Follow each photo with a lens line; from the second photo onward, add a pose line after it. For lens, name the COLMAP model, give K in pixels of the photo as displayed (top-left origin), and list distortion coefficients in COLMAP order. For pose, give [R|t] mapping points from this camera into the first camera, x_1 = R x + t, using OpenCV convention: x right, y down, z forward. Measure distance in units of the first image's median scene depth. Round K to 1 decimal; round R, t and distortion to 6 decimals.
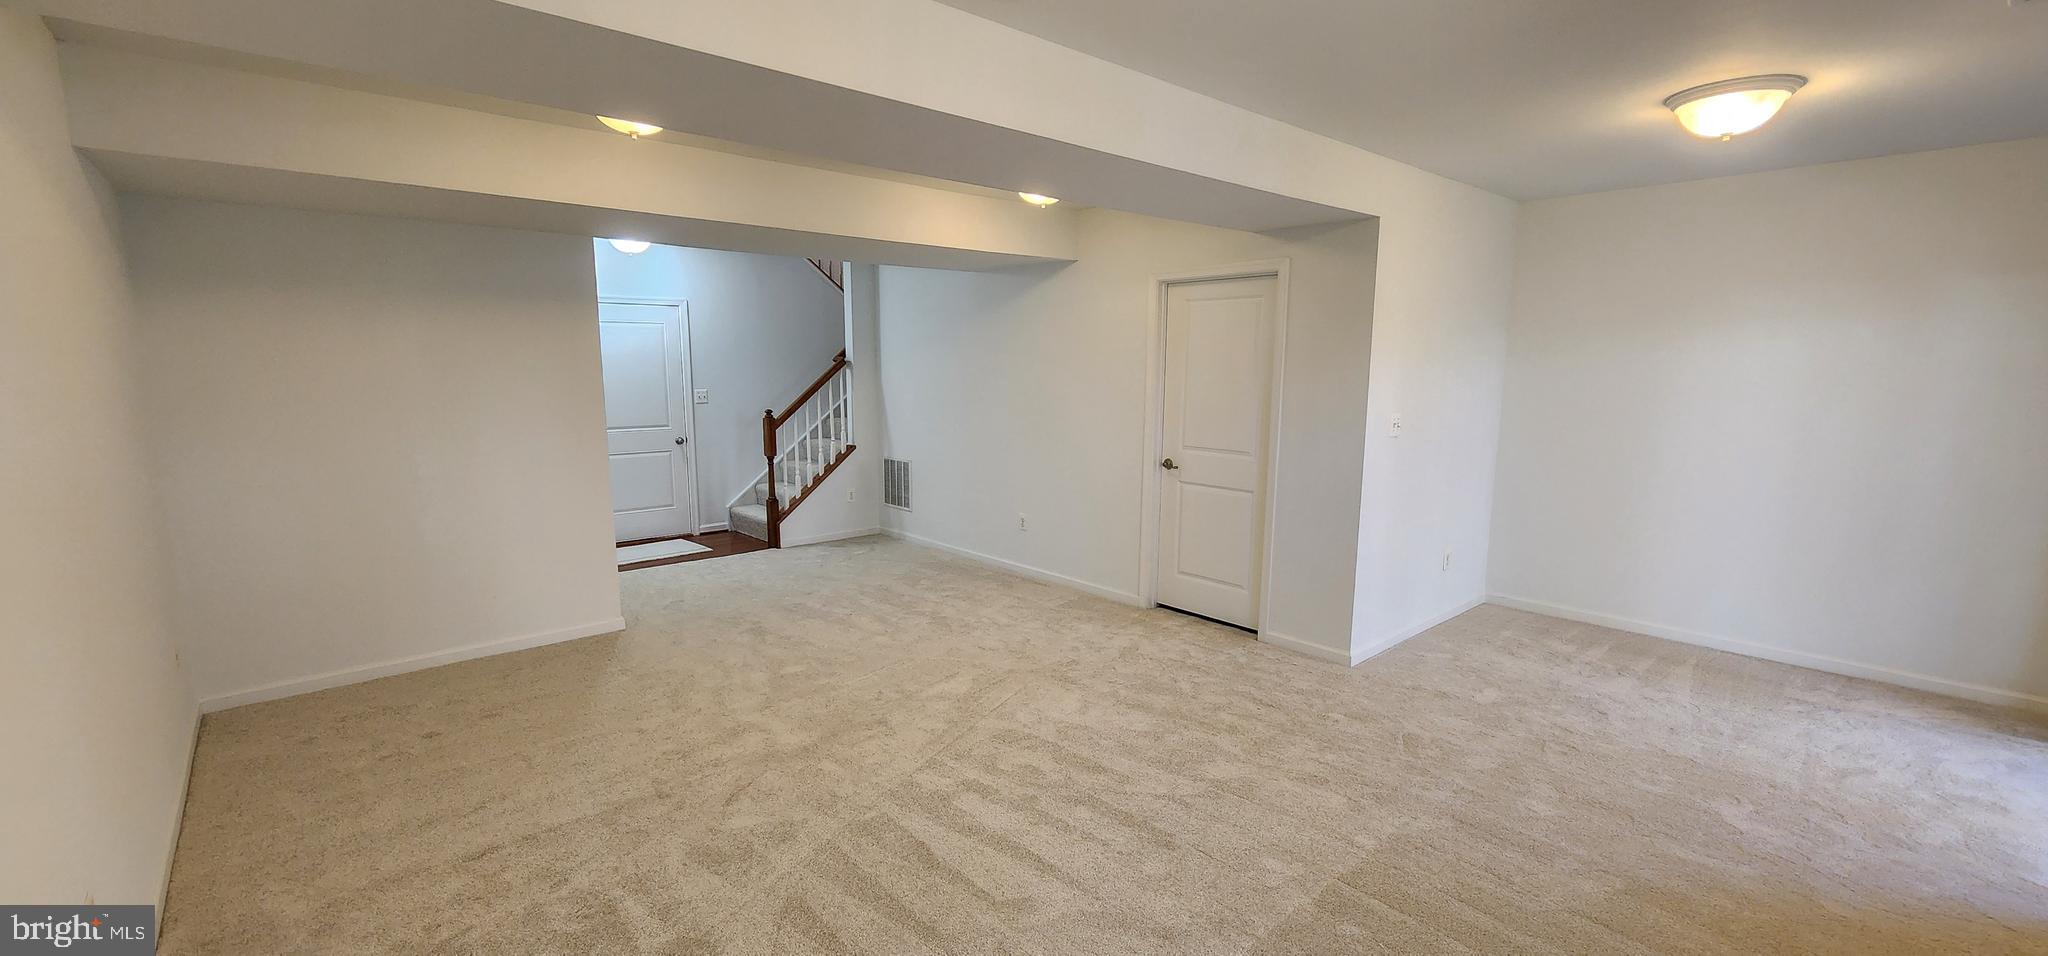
lens RADIAL K [[837.9, 0, 1031.3], [0, 837.9, 480.9], [0, 0, 1]] dist [-0.000825, 0.001611]
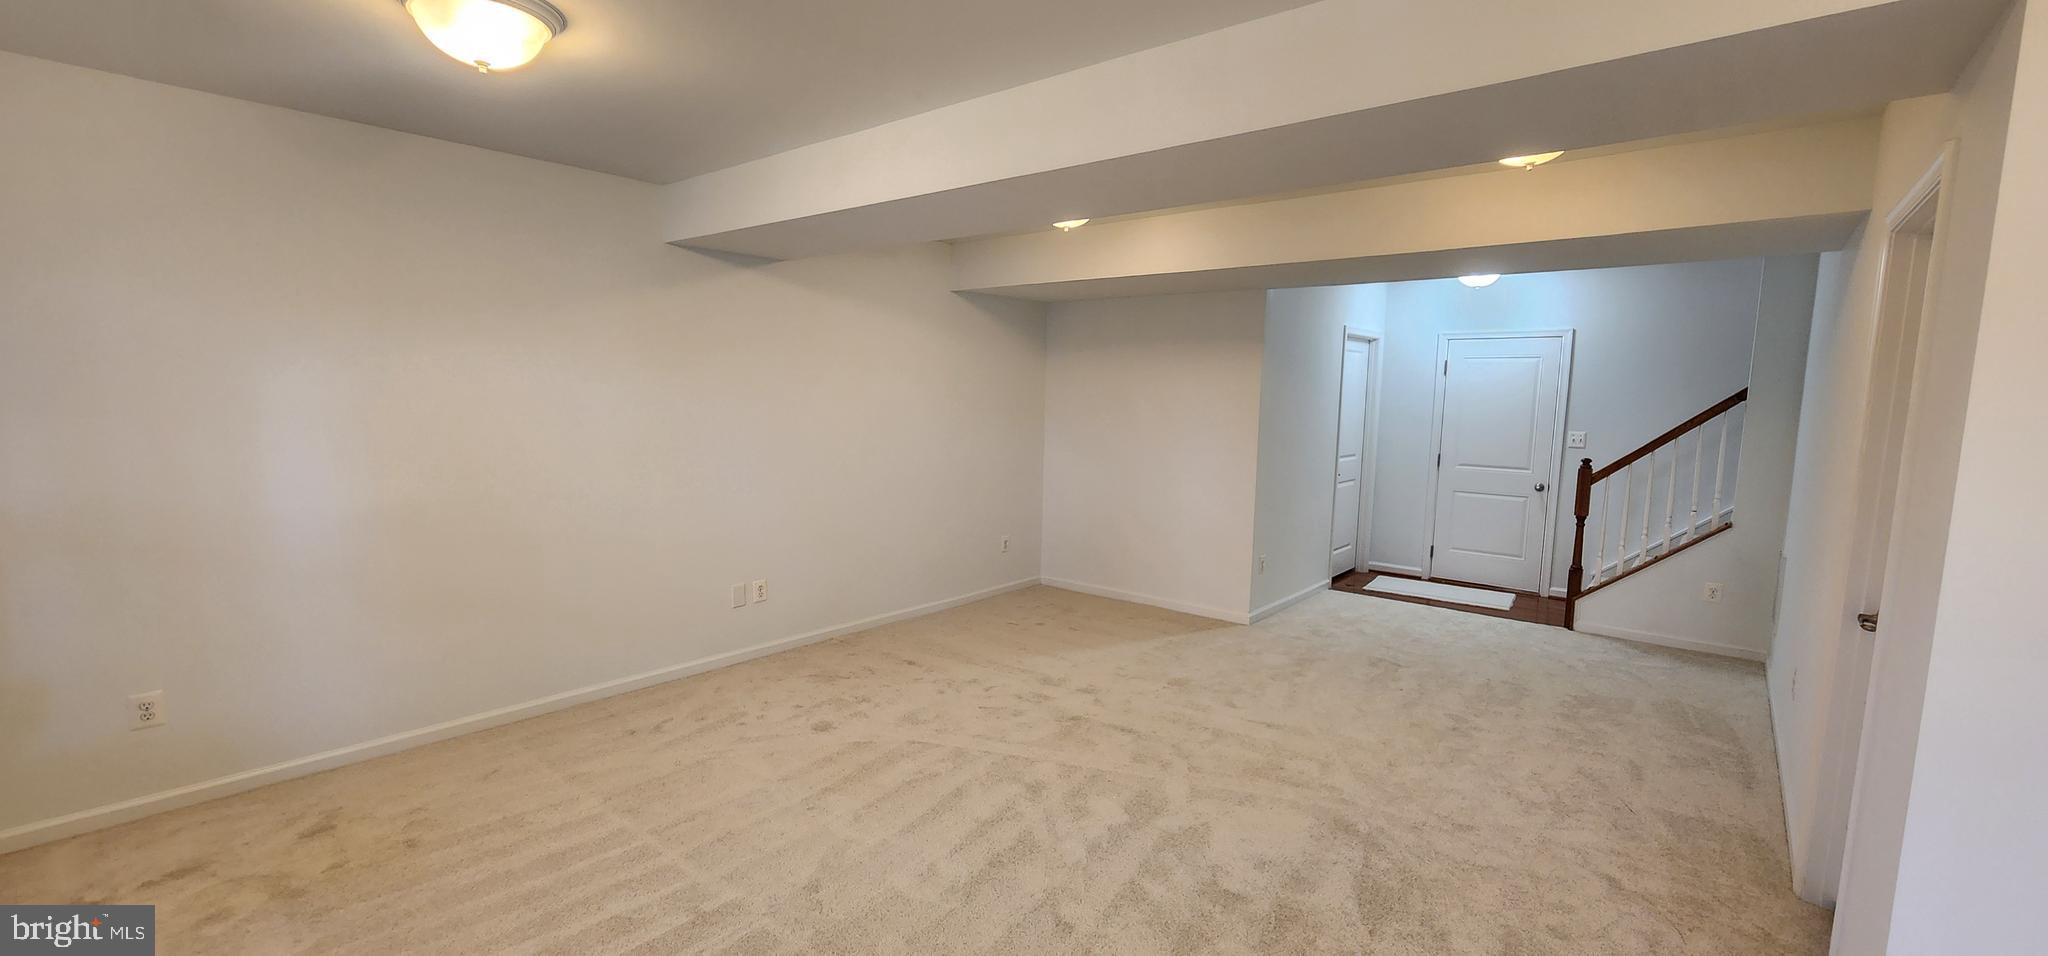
lens RADIAL K [[837.9, 0, 1015.2], [0, 837.9, 484.7], [0, 0, 1]] dist [-0.000825, 0.001611]
pose [[0.136568, 0.109672, -0.984541, 0.485215], [-0.155015, 0.983975, 0.088106, -0.053937], [0.978427, 0.140586, 0.151380, 0.395942]]
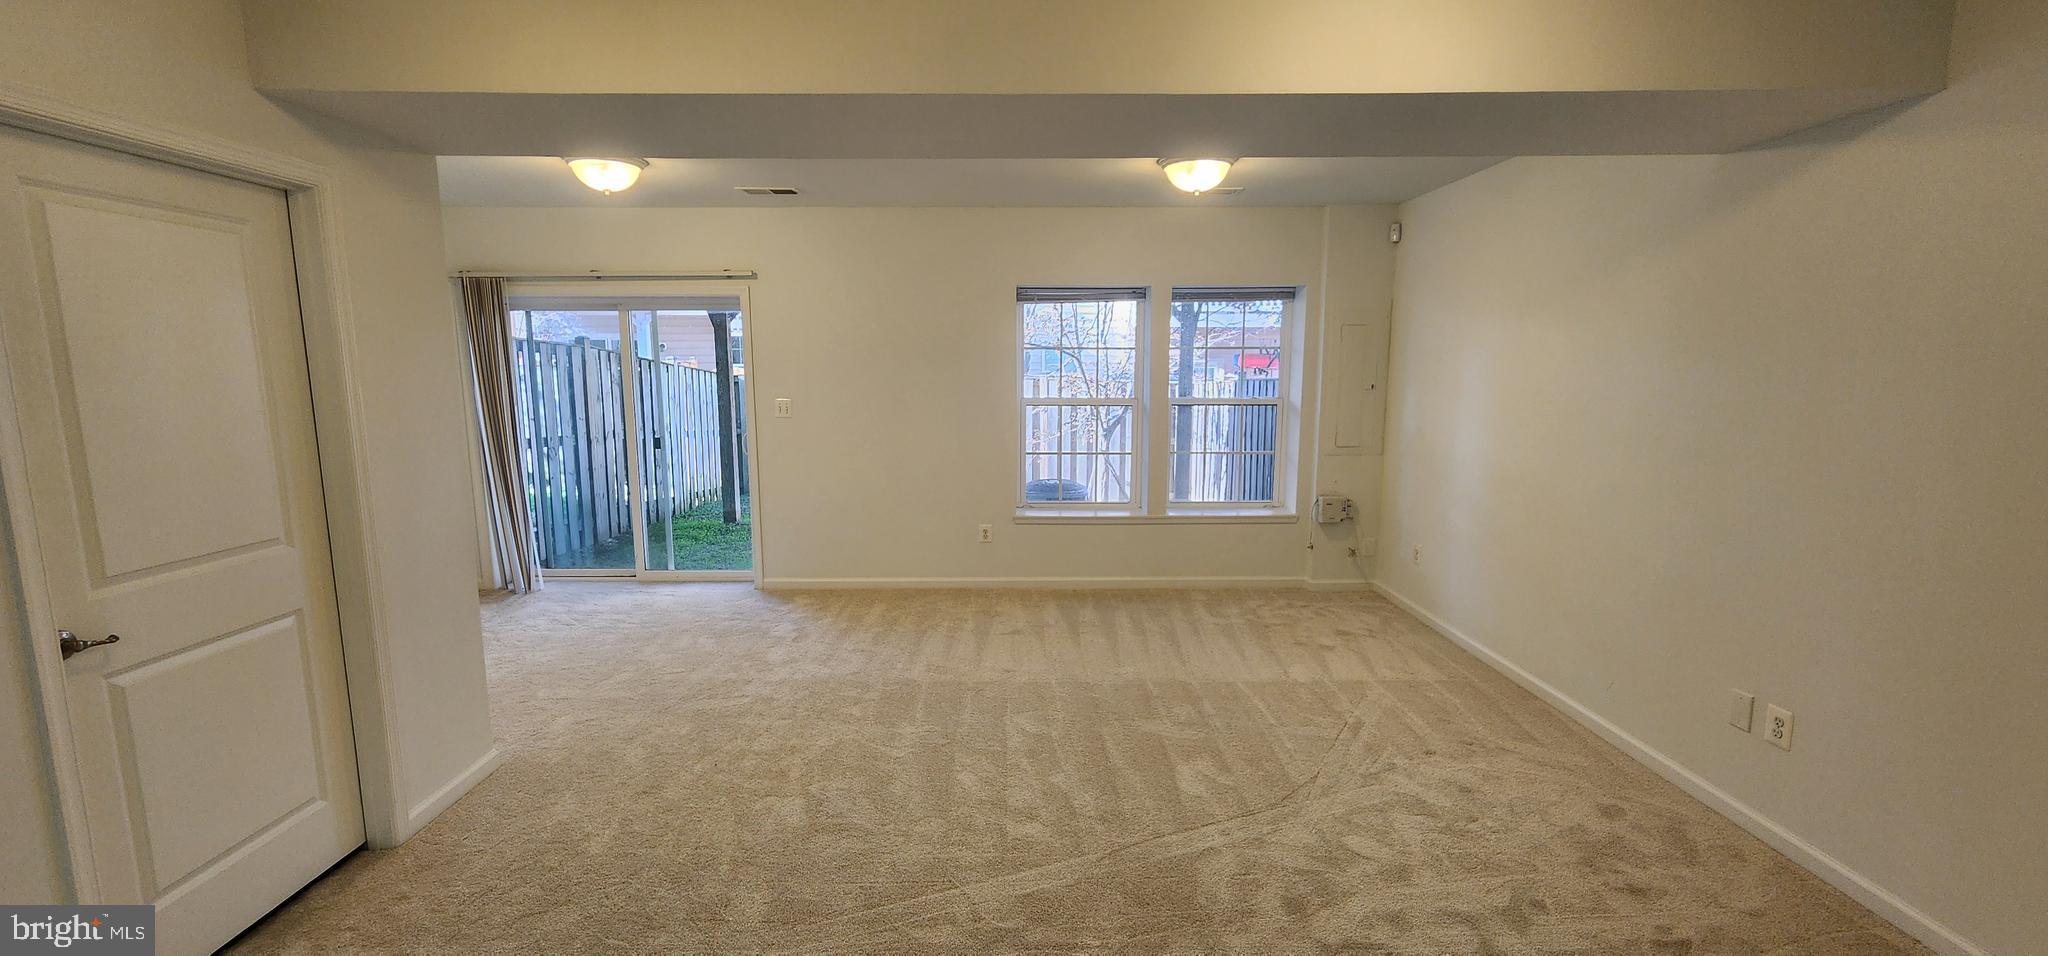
lens RADIAL K [[837.9, 0, 1023.3], [0, 837.9, 486.0], [0, 0, 1]] dist [-0.000825, 0.001611]
pose [[-0.747217, -0.102720, 0.656594, -0.311161], [0.087322, 0.964242, 0.250223, -0.118800], [-0.658819, 0.244306, -0.711528, 0.851325]]
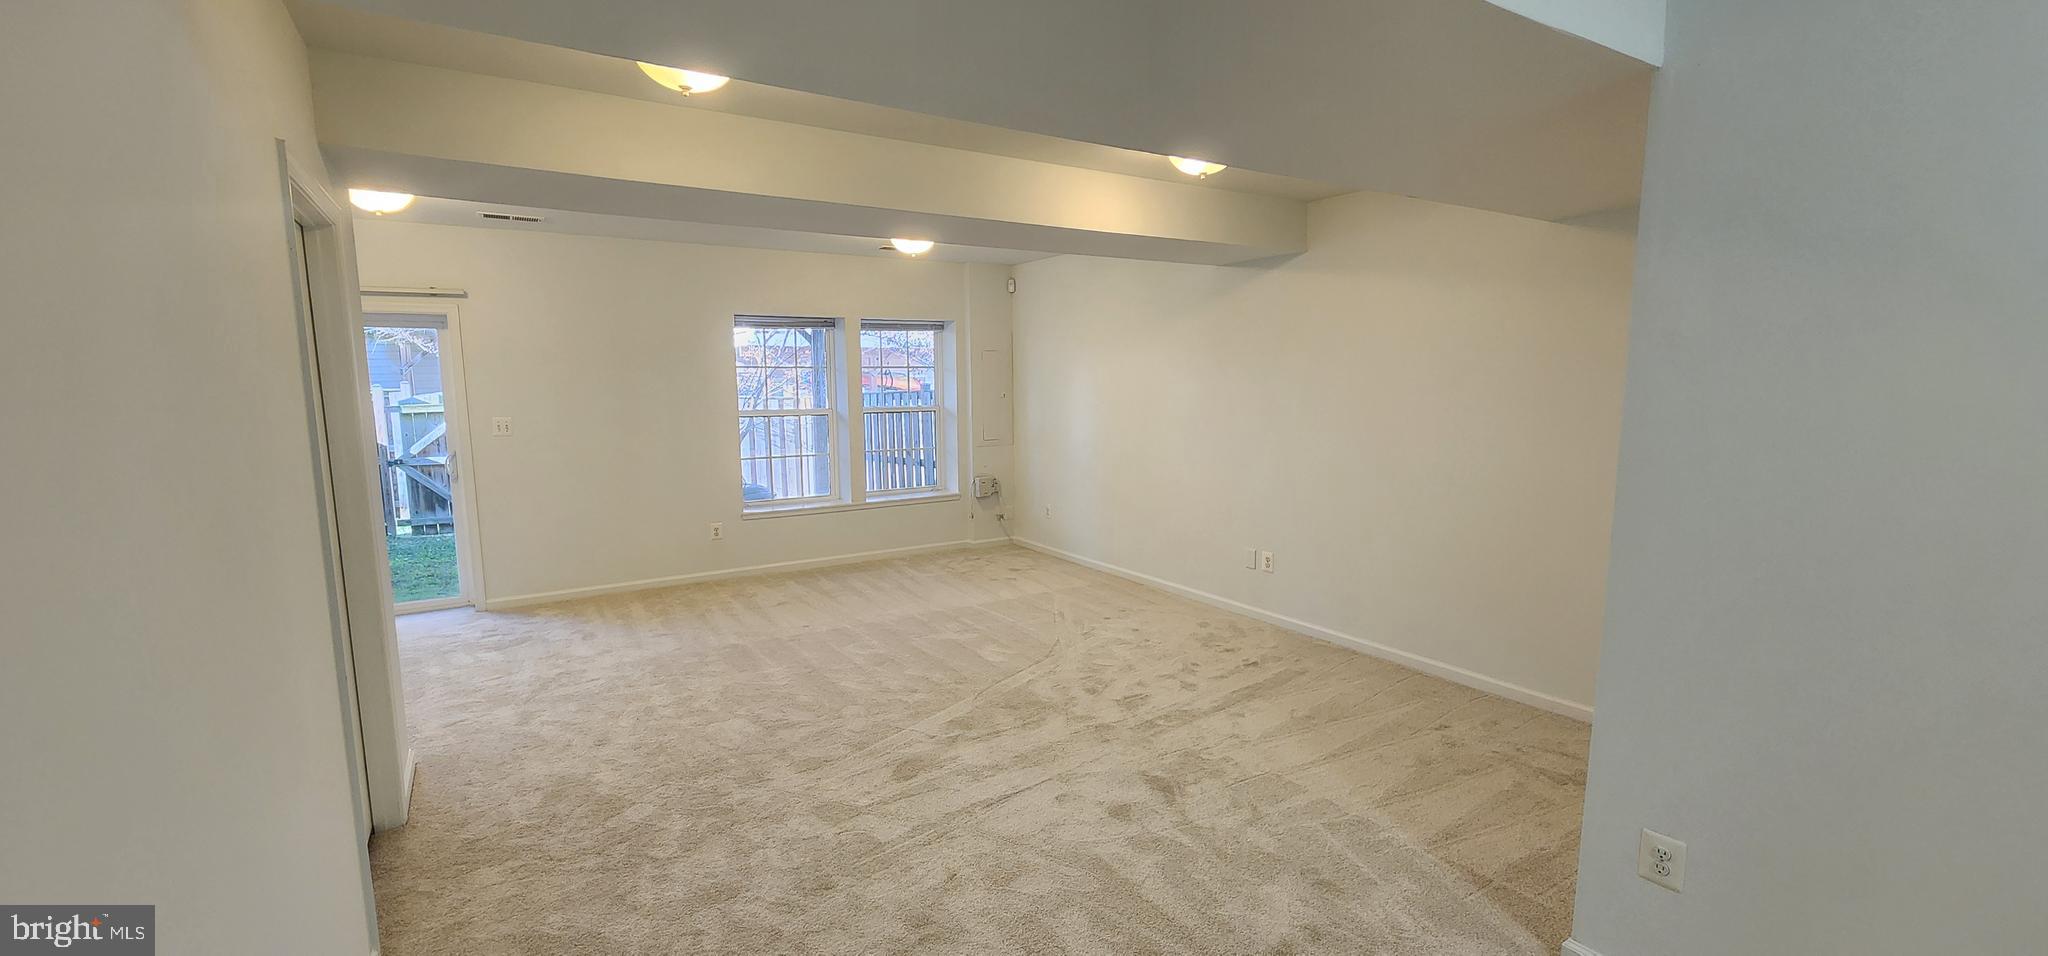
lens RADIAL K [[837.9, 0, 1018.9], [0, 837.9, 485.9], [0, 0, 1]] dist [-0.000825, 0.001611]
pose [[-0.986191, -0.021402, 0.164224, -0.215880], [0.022827, 0.964585, 0.262784, -0.161458], [-0.164032, 0.262903, -0.950776, 1.157328]]
